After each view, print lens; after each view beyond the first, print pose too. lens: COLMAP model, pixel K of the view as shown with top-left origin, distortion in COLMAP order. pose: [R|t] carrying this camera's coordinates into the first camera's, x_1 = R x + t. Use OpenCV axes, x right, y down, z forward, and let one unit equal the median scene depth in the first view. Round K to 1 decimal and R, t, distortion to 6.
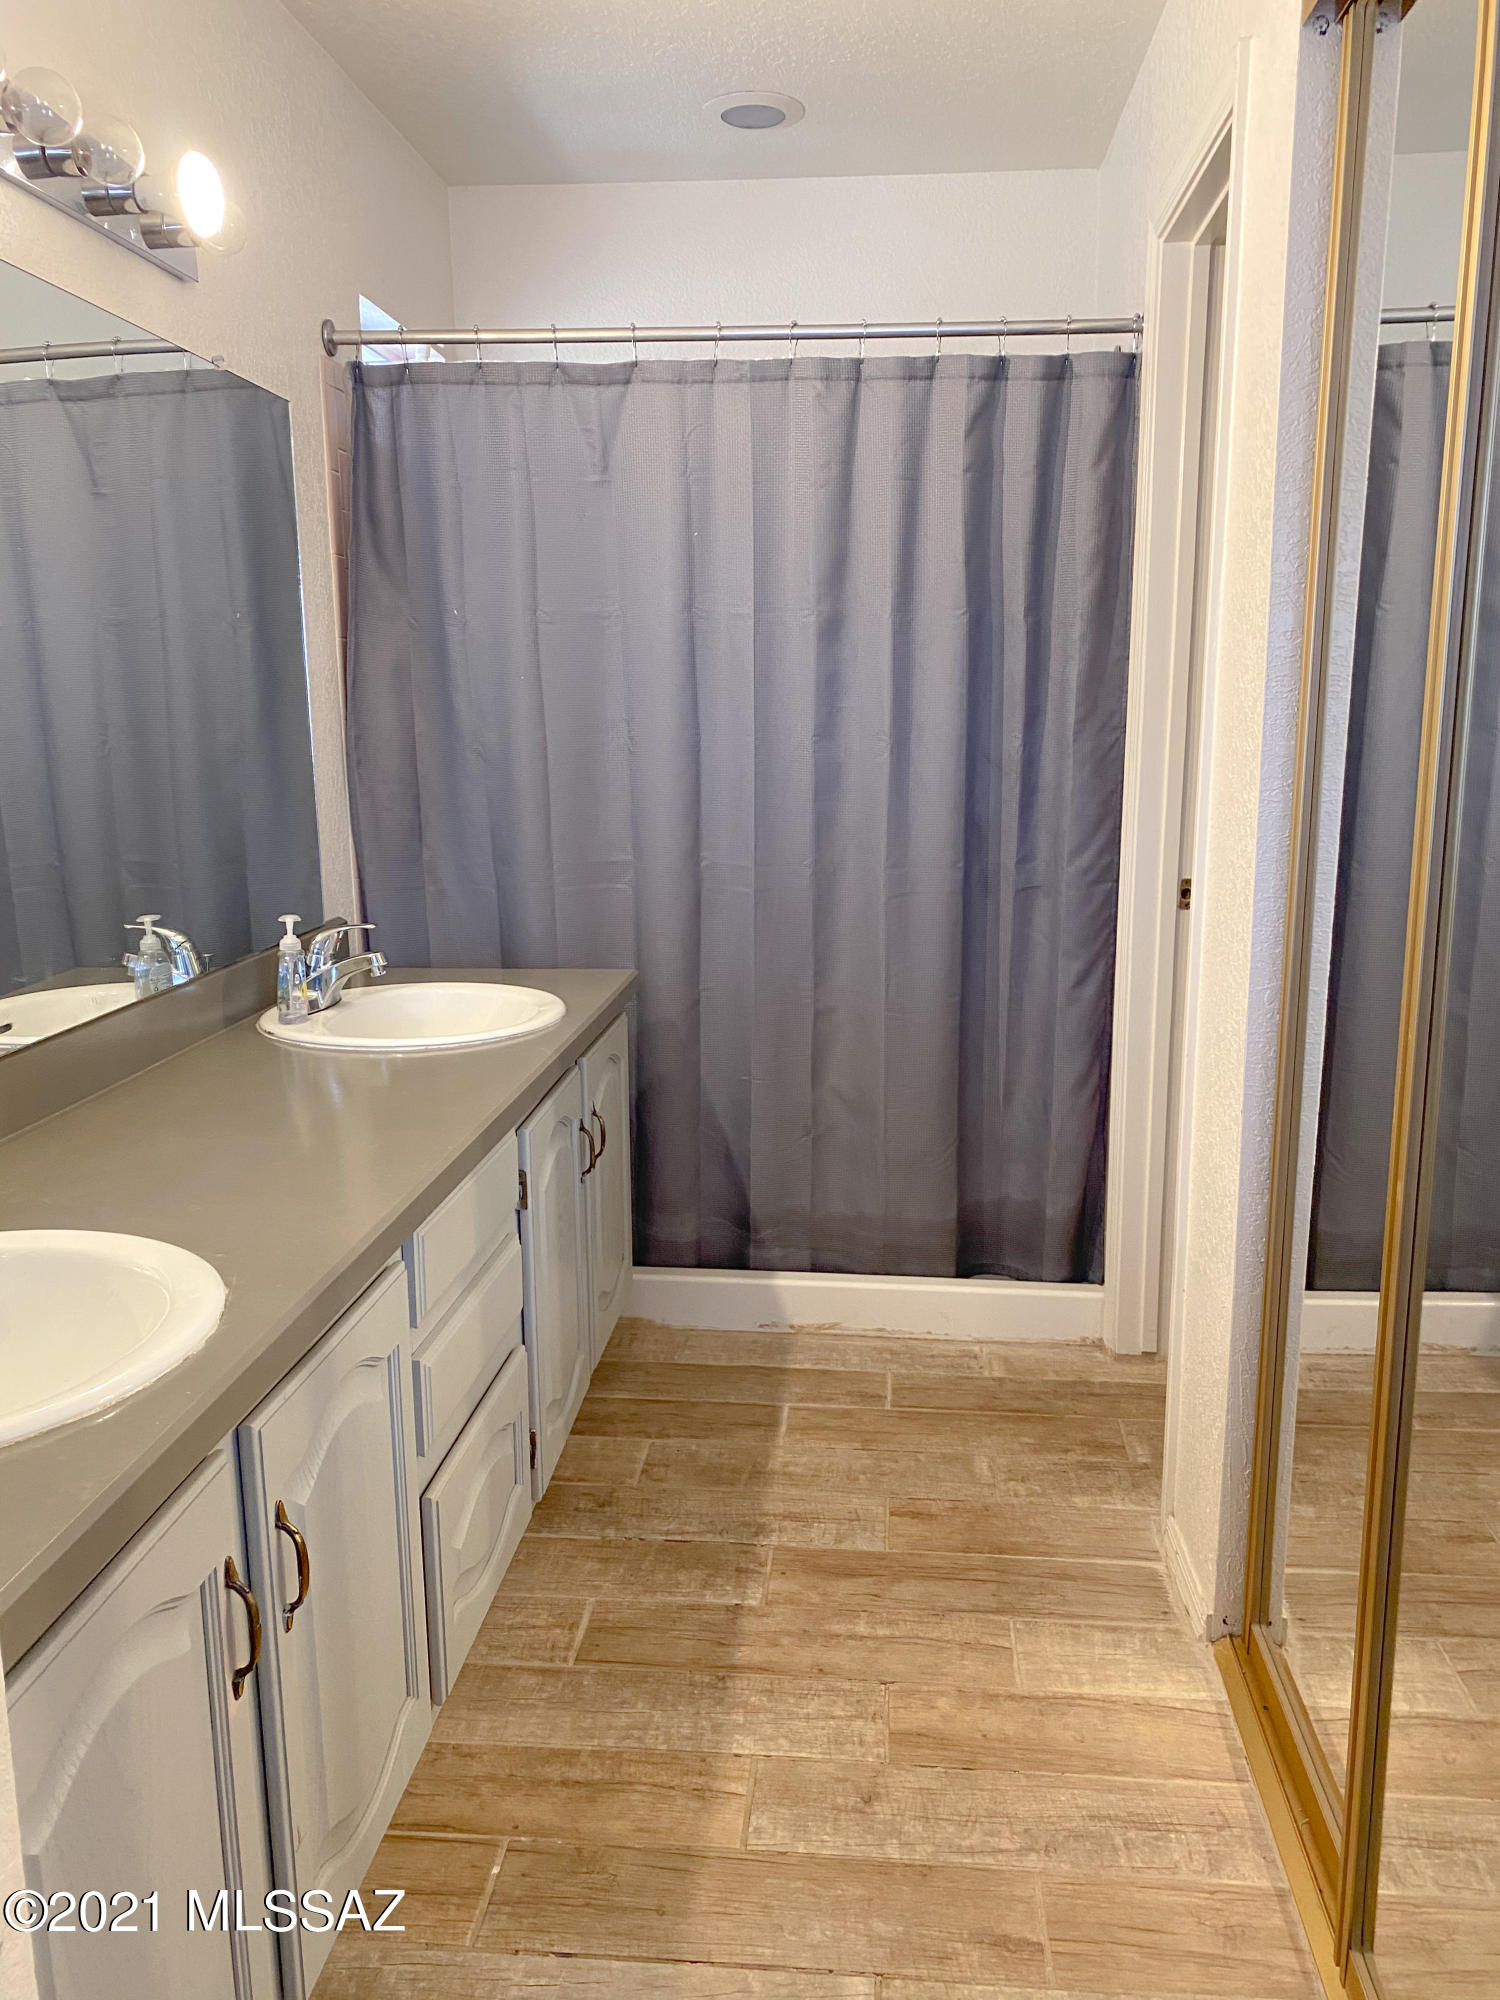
lens RADIAL K [[1512.2, 0, 753.3], [0, 1512.2, 1006.2], [0, 0, 1]] dist [0.067463, -0.143552]
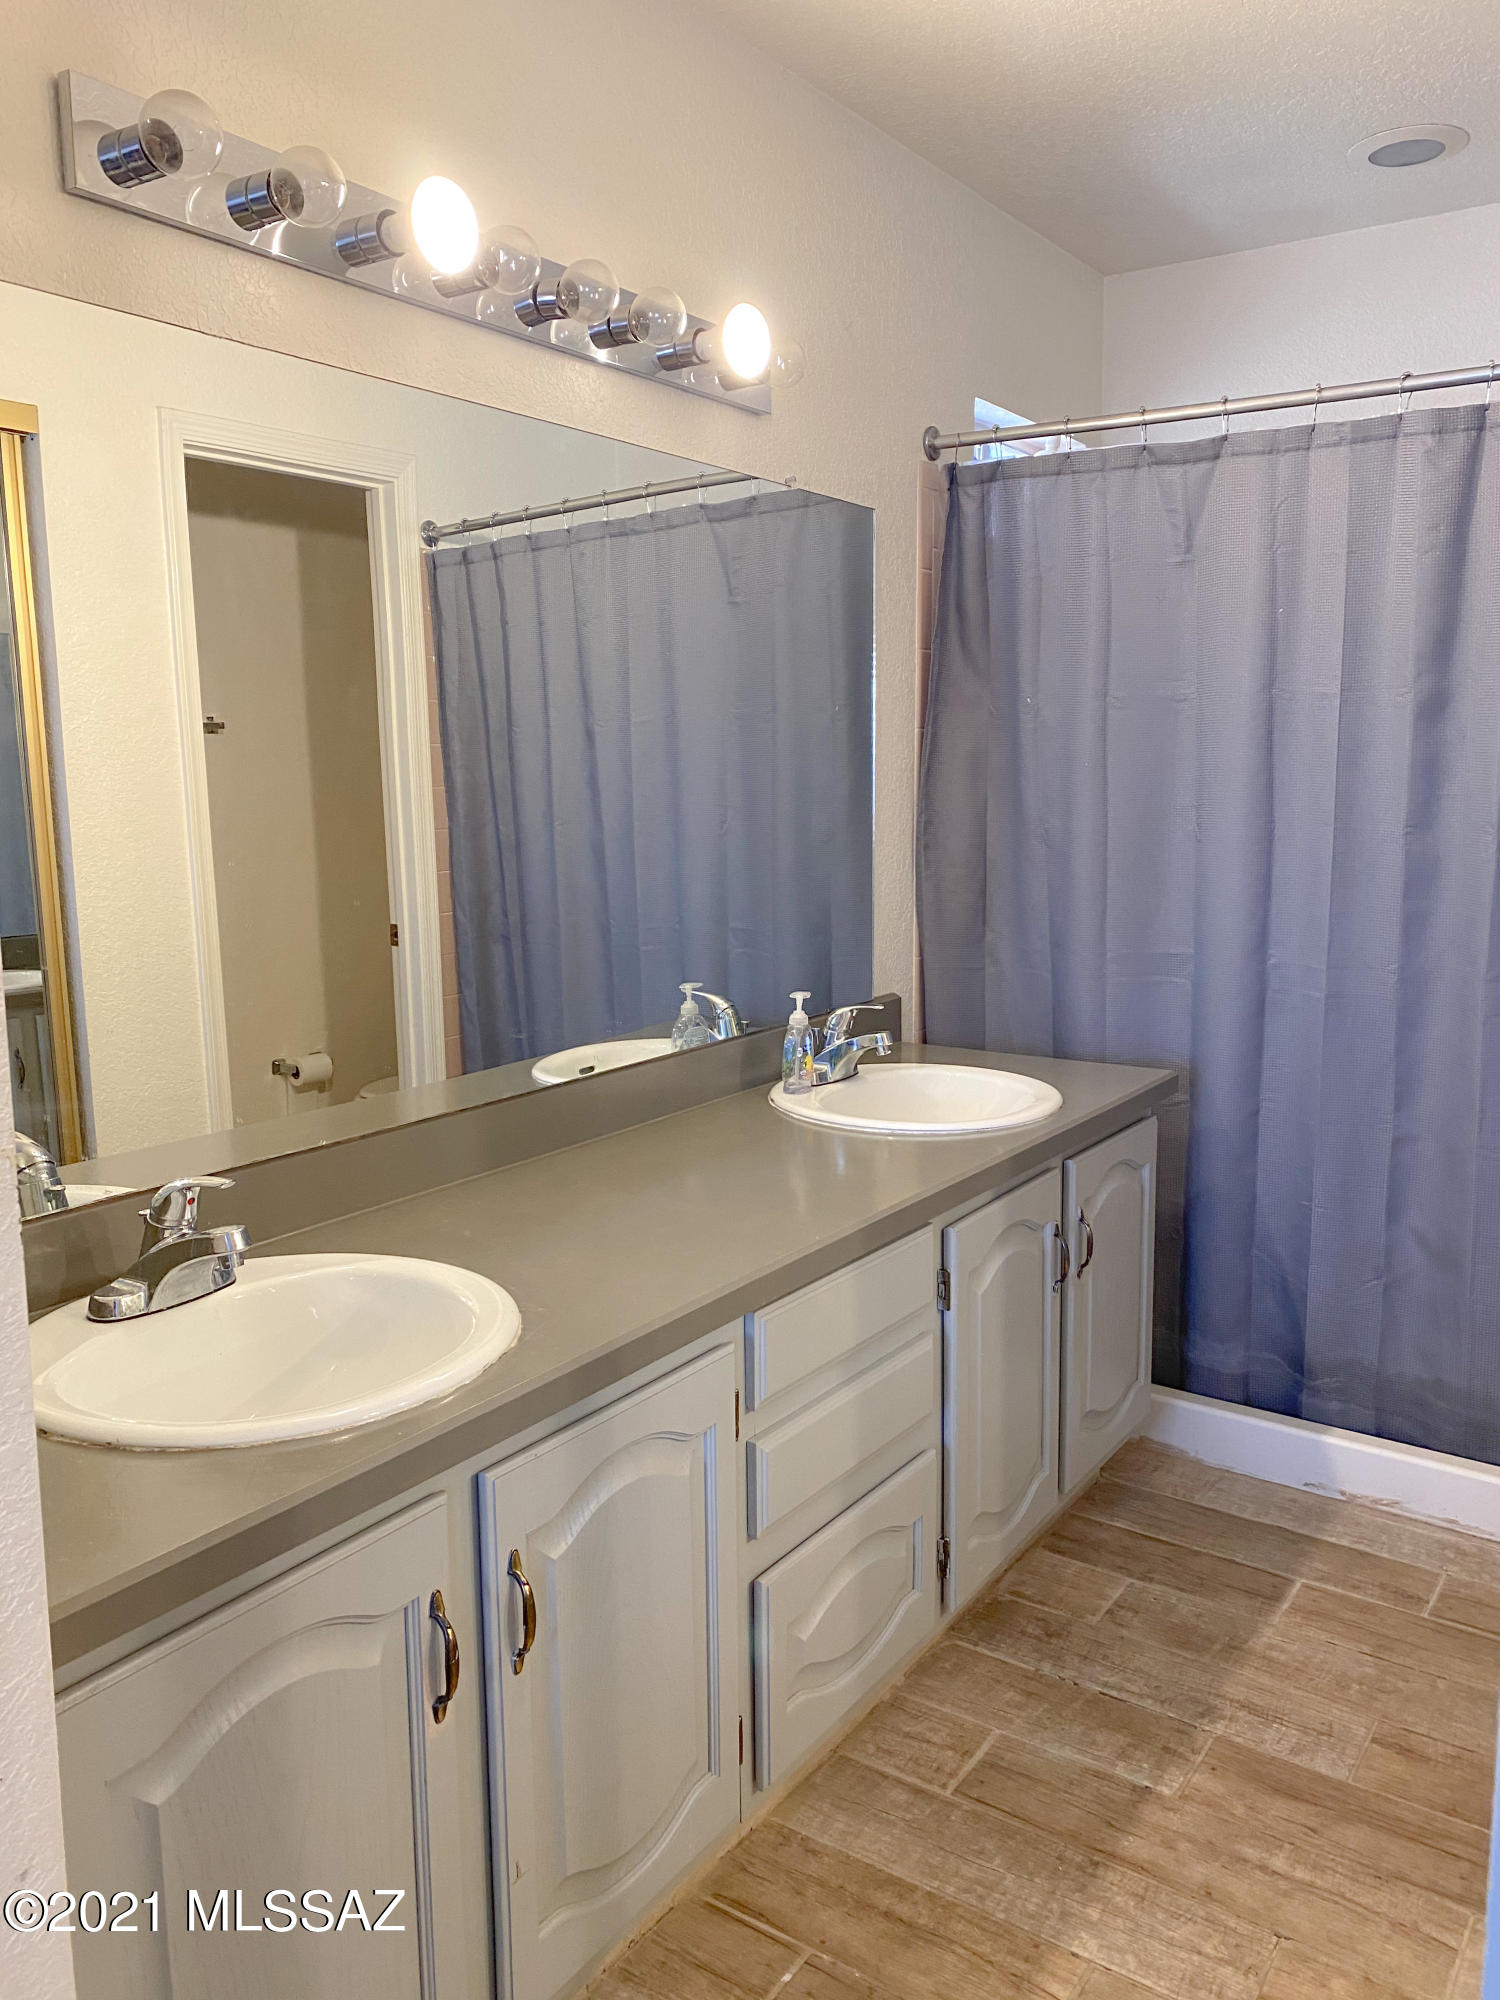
lens RADIAL K [[1512.0, 0, 747.1], [0, 1512.0, 993.2], [0, 0, 1]] dist [0.014248, -0.009444]
pose [[0.872584, 0.072311, -0.483082, 0.153237], [-0.095682, 0.995126, -0.023872, -0.026930], [0.479001, 0.067053, 0.875250, 0.054854]]
